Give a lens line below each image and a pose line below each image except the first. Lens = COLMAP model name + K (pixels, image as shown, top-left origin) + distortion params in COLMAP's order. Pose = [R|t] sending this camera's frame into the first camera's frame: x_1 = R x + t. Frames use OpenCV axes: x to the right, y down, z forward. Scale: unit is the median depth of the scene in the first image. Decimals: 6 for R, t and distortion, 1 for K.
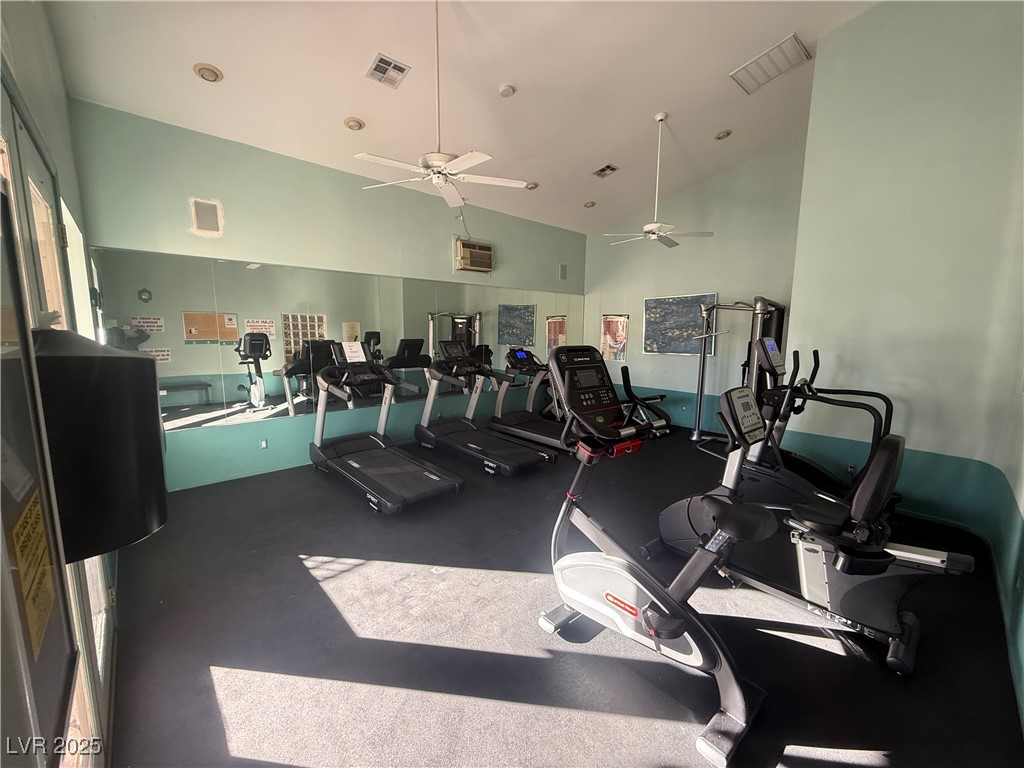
lens RADIAL K [[405.8, 0, 512.6], [0, 405.8, 382.3], [0, 0, 1]] dist [-0.000811, -0.000186]
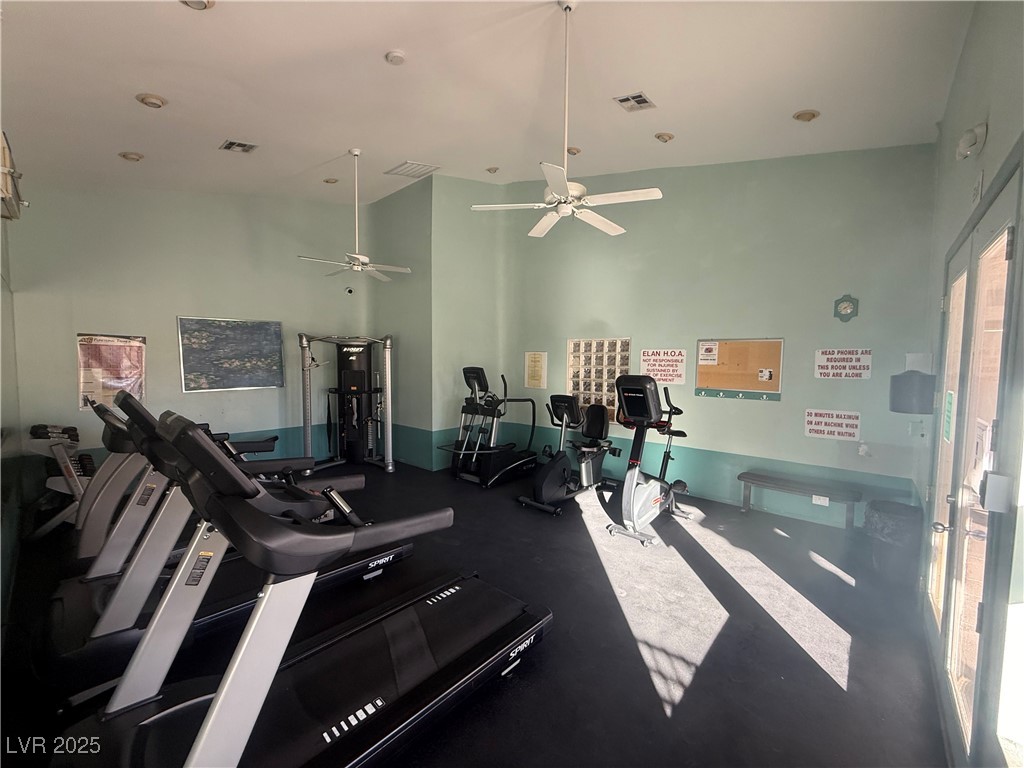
lens RADIAL K [[405.8, 0, 512.4], [0, 405.8, 385.4], [0, 0, 1]] dist [-0.000811, -0.000186]
pose [[-0.090171, -0.063250, 0.993916, -0.476895], [0.120656, 0.989937, 0.073943, -0.072704], [-0.988591, 0.126589, -0.081633, 0.529918]]
